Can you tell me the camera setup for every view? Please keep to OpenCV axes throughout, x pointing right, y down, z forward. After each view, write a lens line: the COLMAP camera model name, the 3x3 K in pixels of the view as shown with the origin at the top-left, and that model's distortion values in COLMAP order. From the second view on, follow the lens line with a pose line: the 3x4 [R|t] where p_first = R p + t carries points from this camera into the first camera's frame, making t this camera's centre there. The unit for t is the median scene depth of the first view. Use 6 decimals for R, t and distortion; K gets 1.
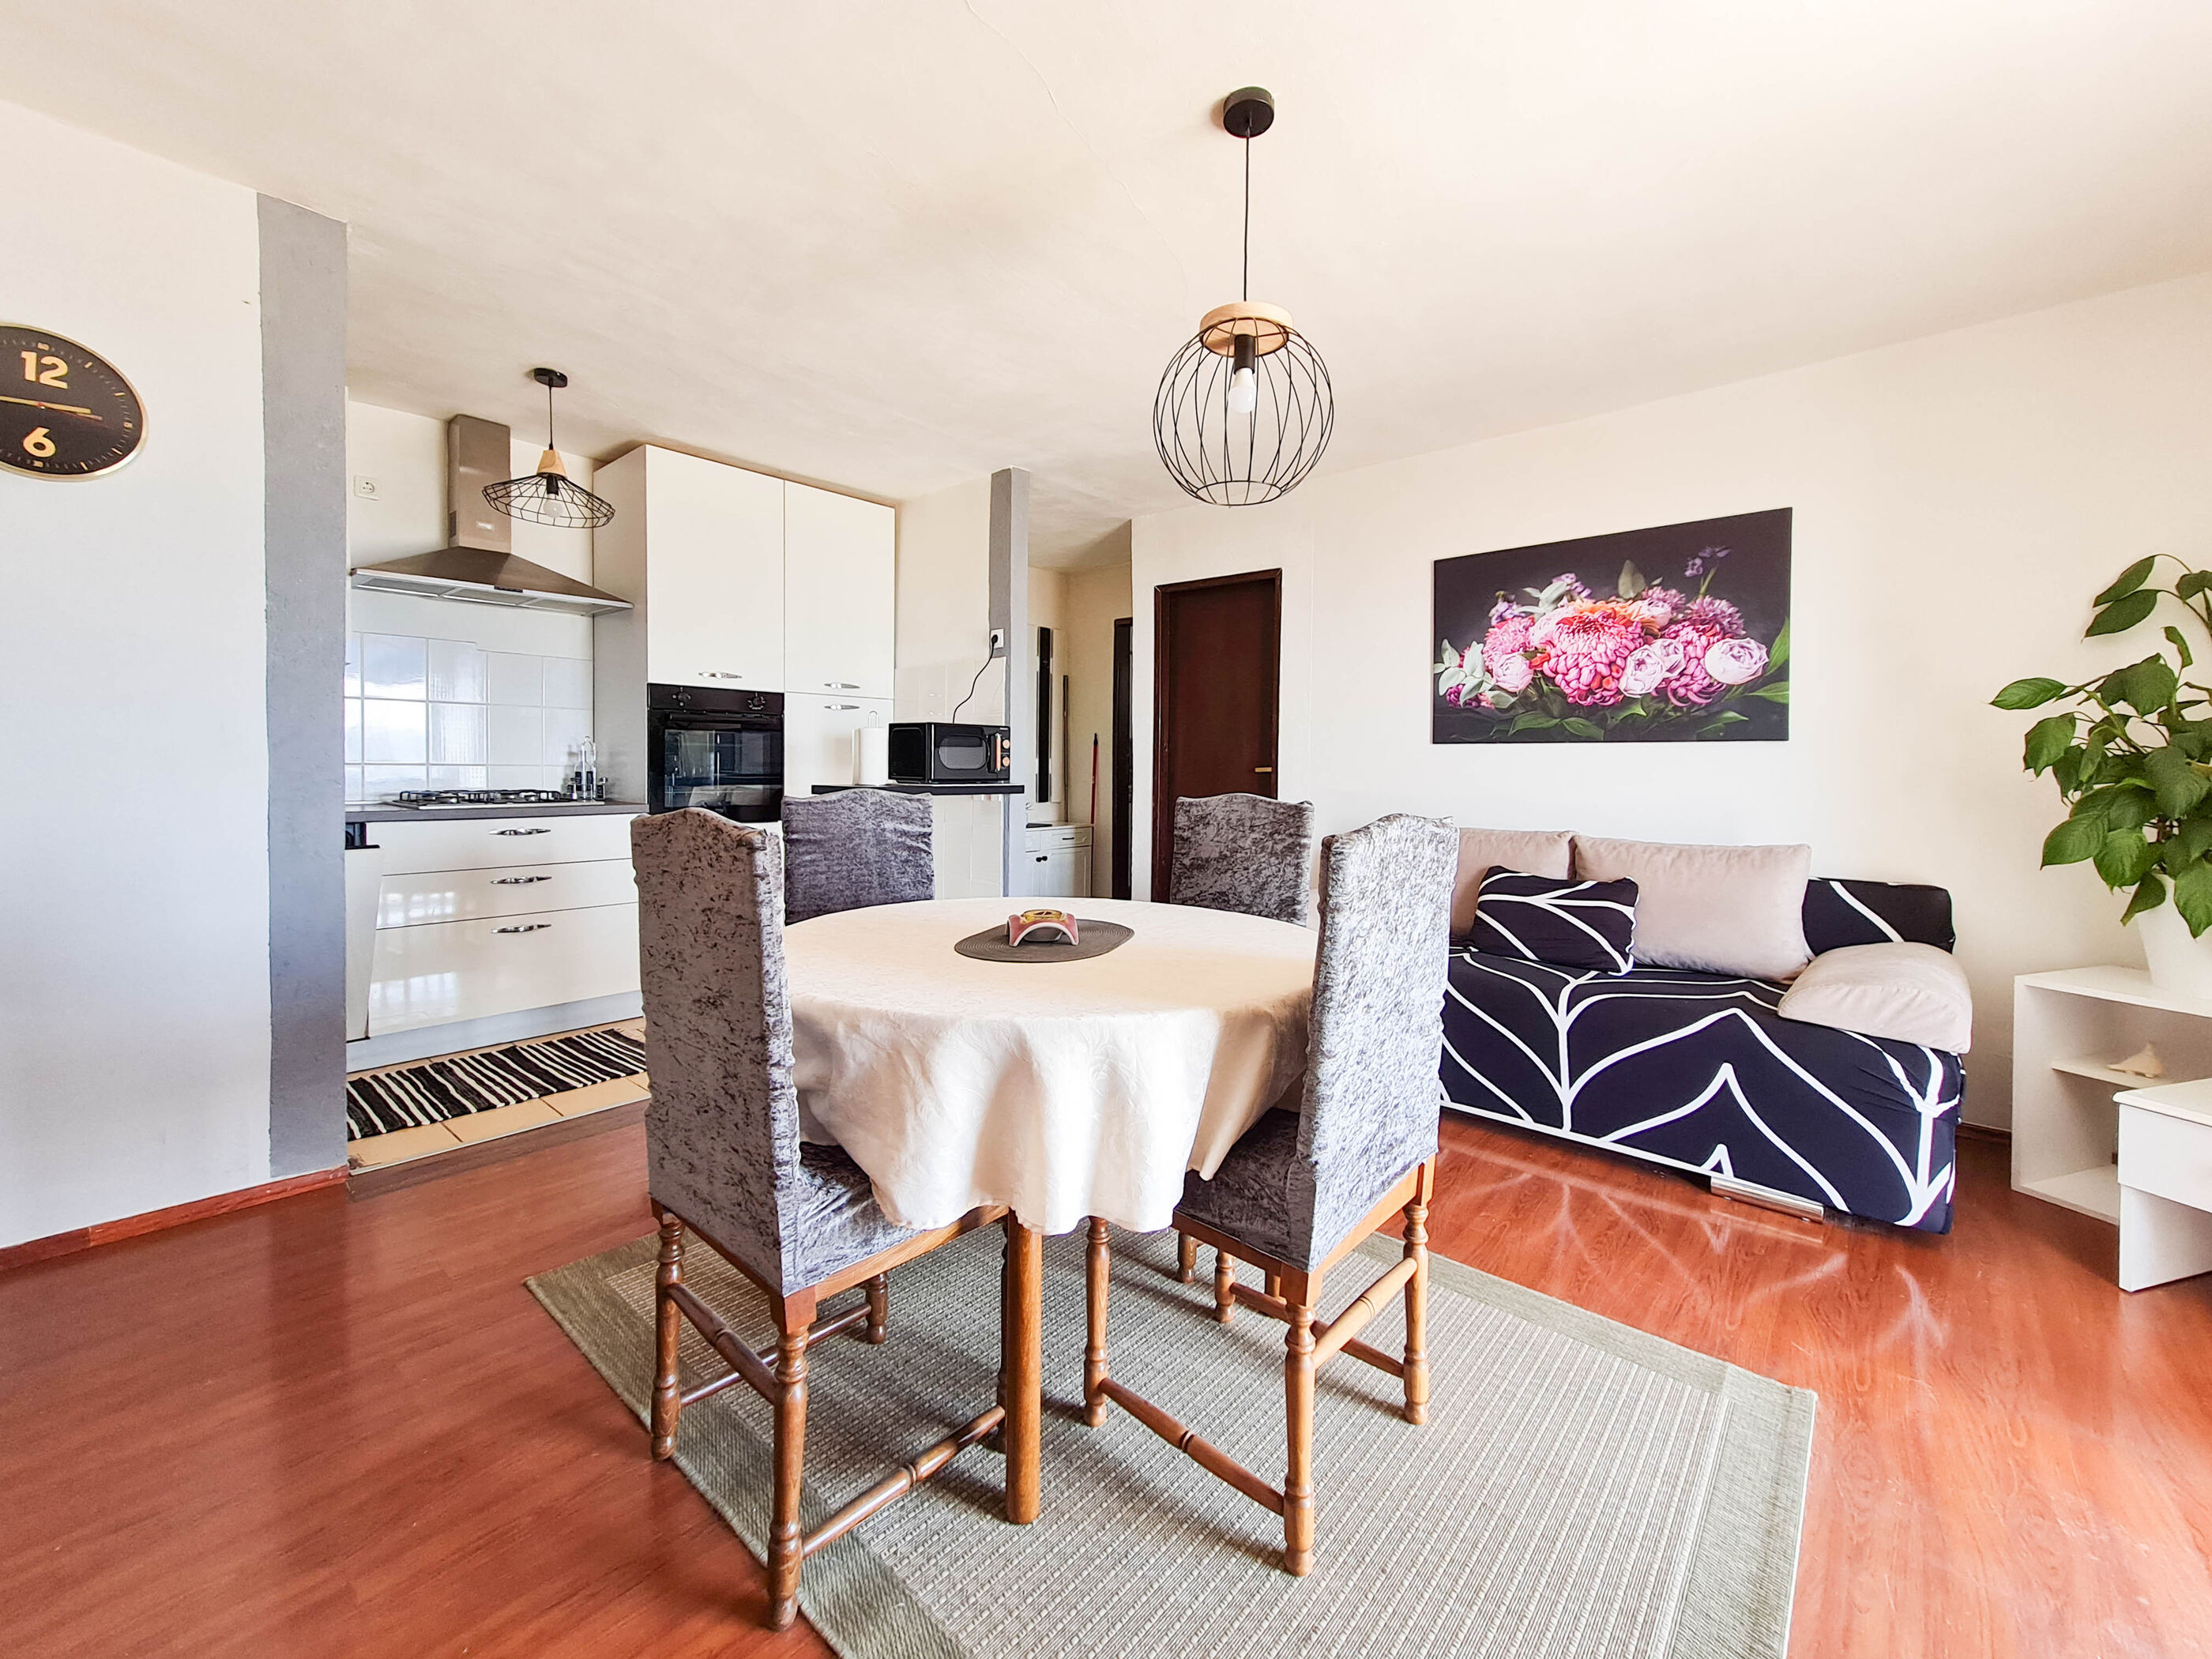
lens RADIAL K [[882.0, 0, 1100.7], [0, 882.0, 783.5], [0, 0, 1]] dist [0.002062, -0.001059]
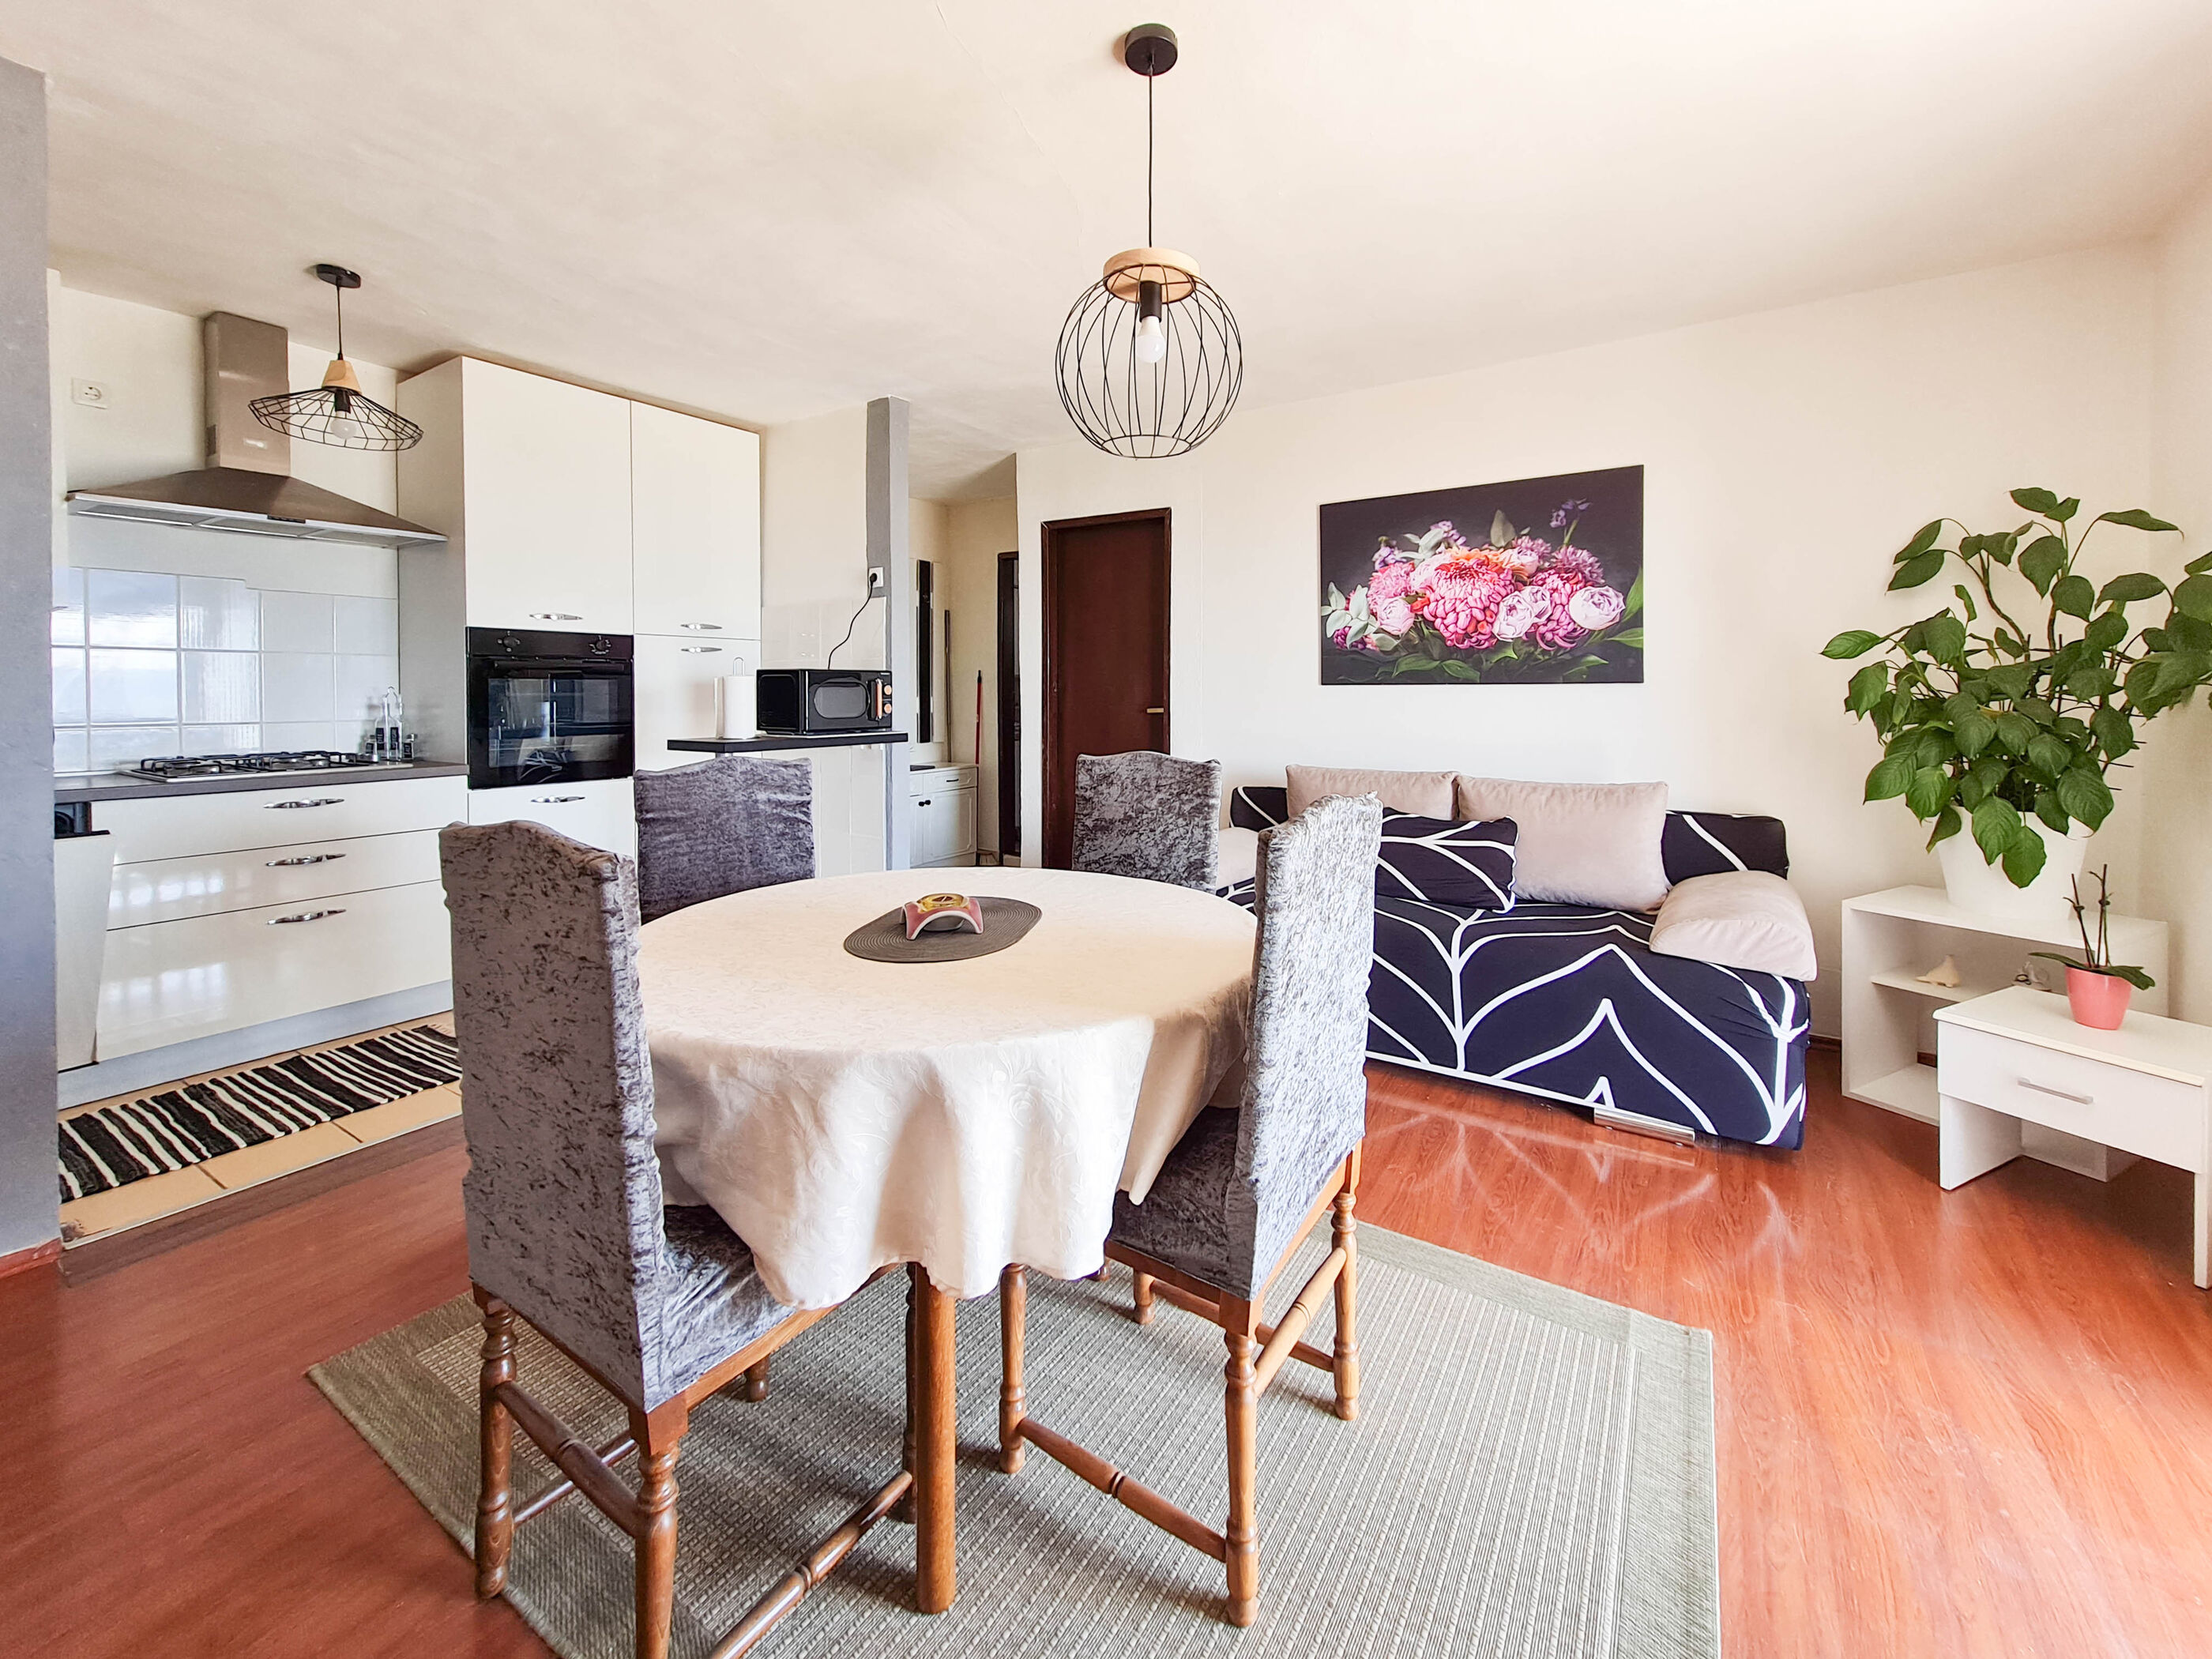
lens RADIAL K [[887.9, 0, 1116.5], [0, 887.9, 701.5], [0, 0, 1]] dist [0.001384, -0.000663]
pose [[0.988184, -0.013995, 0.152632, -0.020023], [0.015428, 0.999847, -0.008208, -0.037192], [-0.152494, 0.010466, 0.988249, 0.049871]]
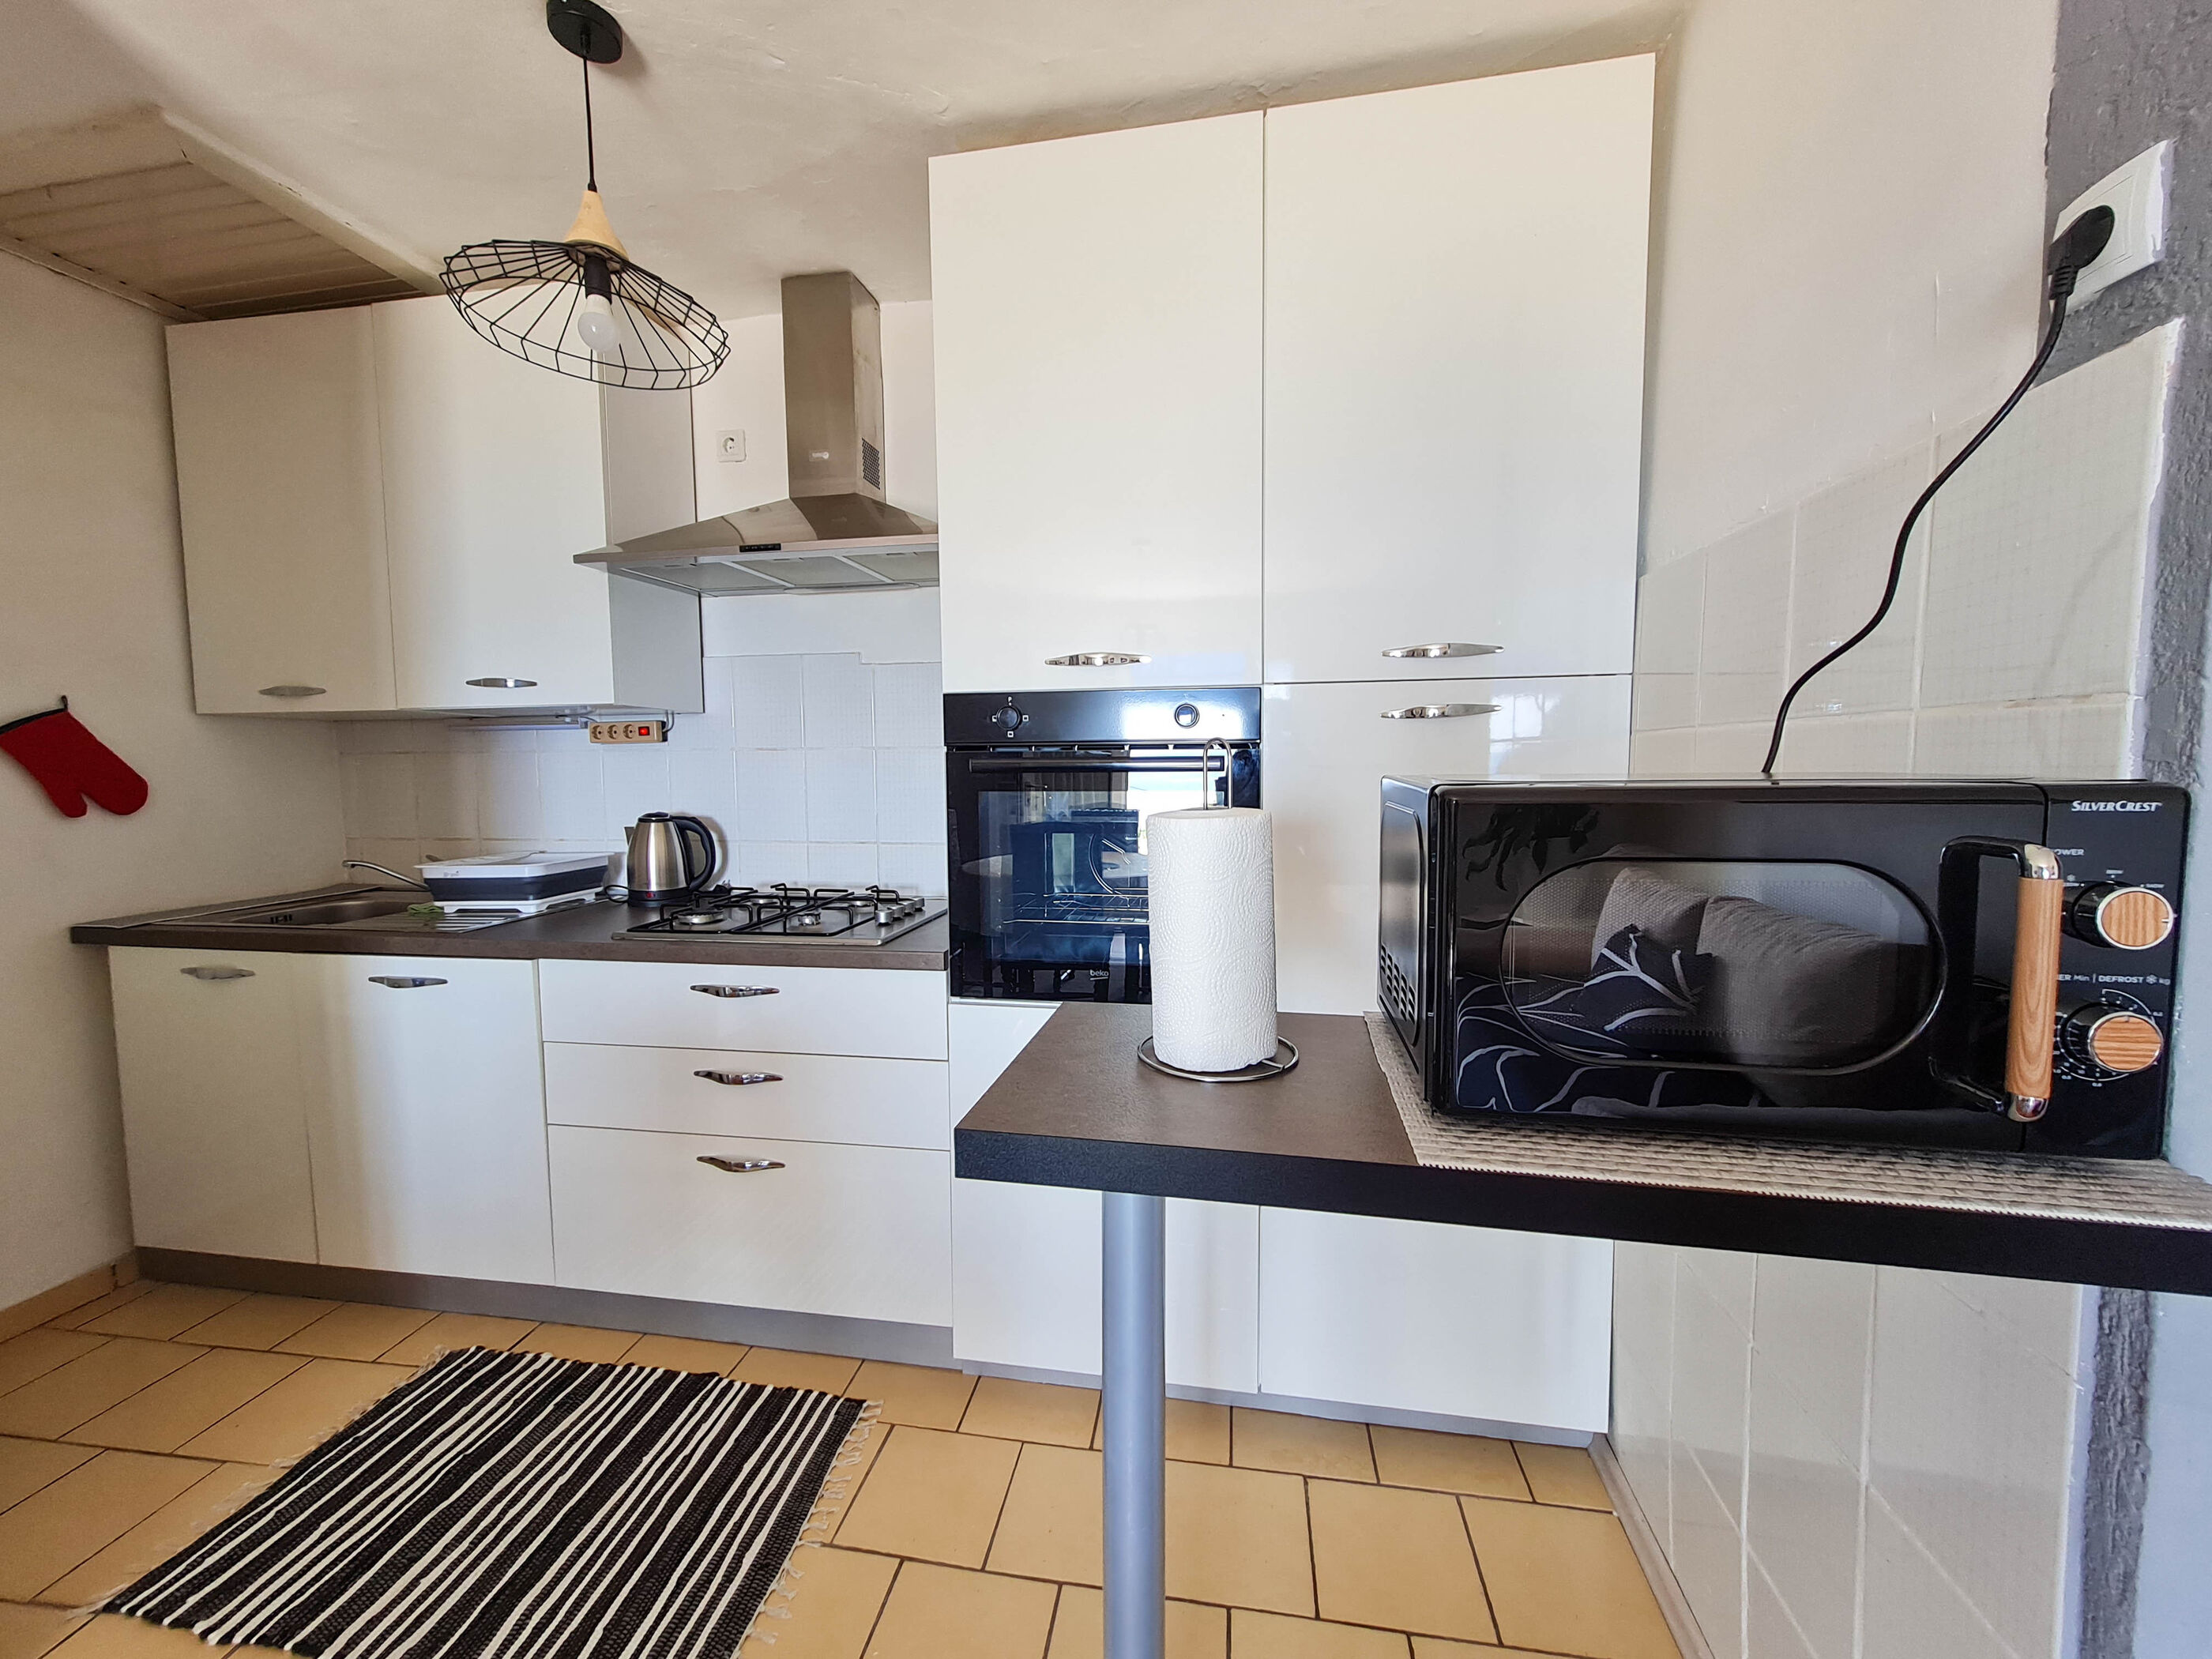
lens RADIAL K [[855.2, 0, 1106.0], [0, 855.2, 829.5], [0, 0, 1]] dist [0.001169, 0.000278]
pose [[0.525888, 0.051944, -0.848966, -0.138571], [-0.002104, 0.998210, 0.059773, -0.118036], [0.850551, -0.029648, 0.525056, 1.400328]]
